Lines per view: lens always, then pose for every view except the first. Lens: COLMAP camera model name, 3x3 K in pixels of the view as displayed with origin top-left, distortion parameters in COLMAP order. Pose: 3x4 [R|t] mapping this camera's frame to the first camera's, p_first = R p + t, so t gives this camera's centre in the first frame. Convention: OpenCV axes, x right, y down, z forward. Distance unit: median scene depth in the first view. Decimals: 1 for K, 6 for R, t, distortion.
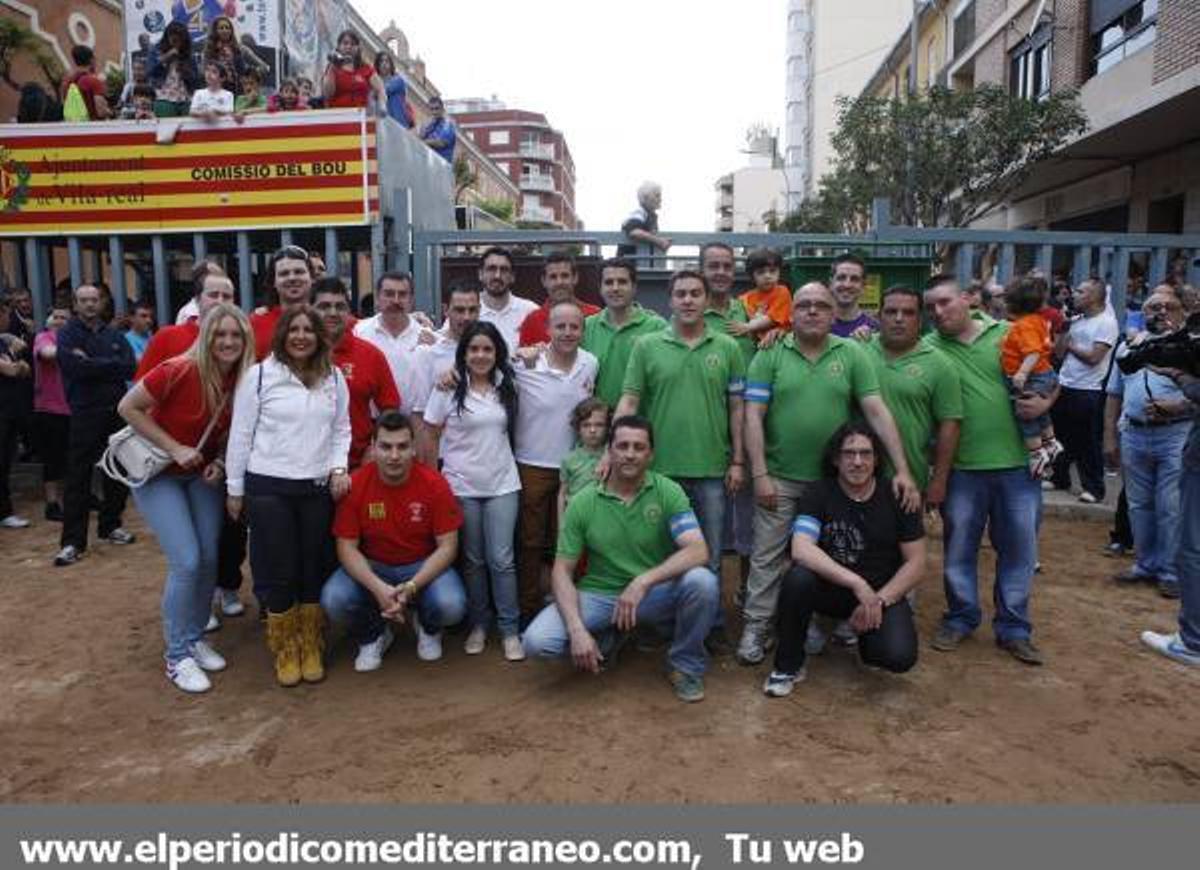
lens RADIAL K [[919.7, 0, 626.1], [0, 919.7, 371.3], [0, 0, 1]] dist [-0.003578, 0.003747]
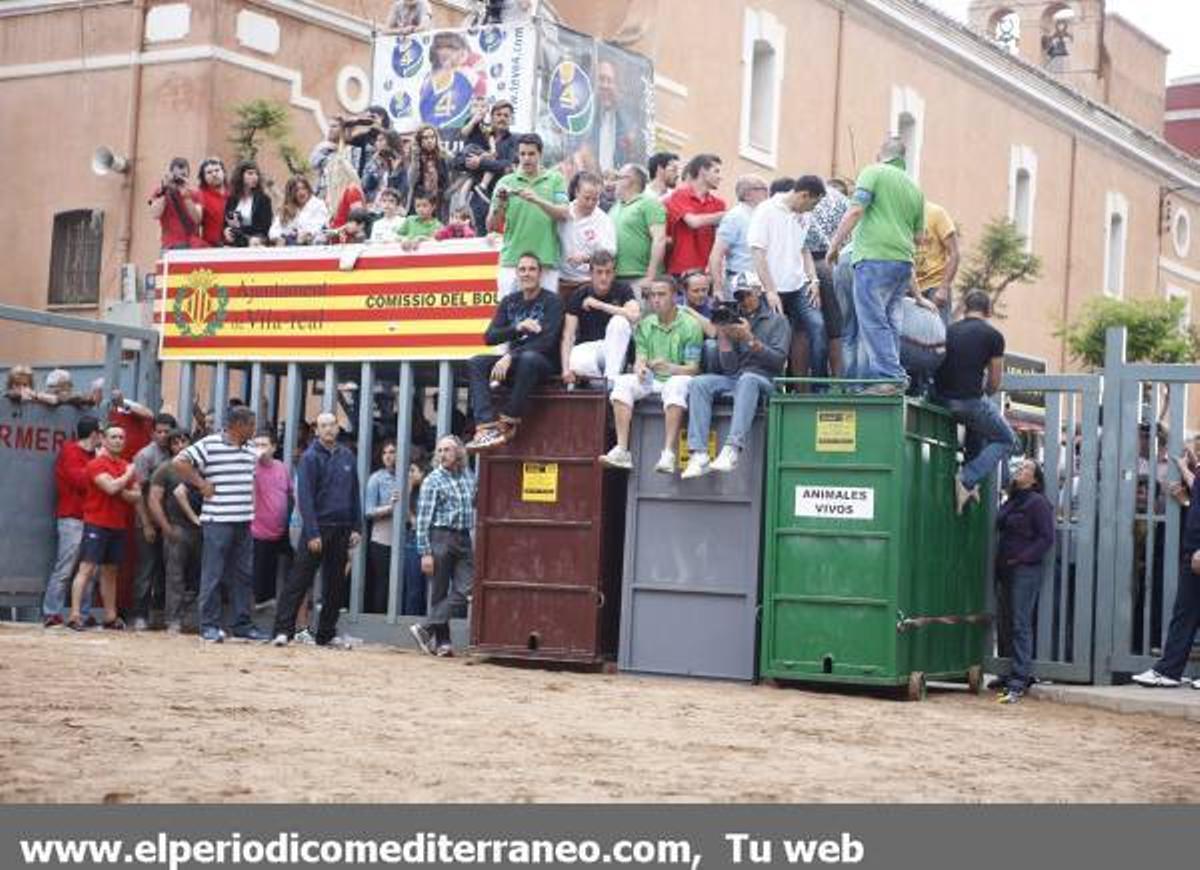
lens RADIAL K [[2174.4, 0, 602.0], [0, 2174.4, 392.2], [0, 0, 1]] dist [0.181092, -0.299091]
pose [[0.895345, 0.034254, -0.444054, 0.776216], [-0.093101, 0.989405, -0.111397, 0.113714], [0.435533, 0.141081, 0.889048, -0.925634]]
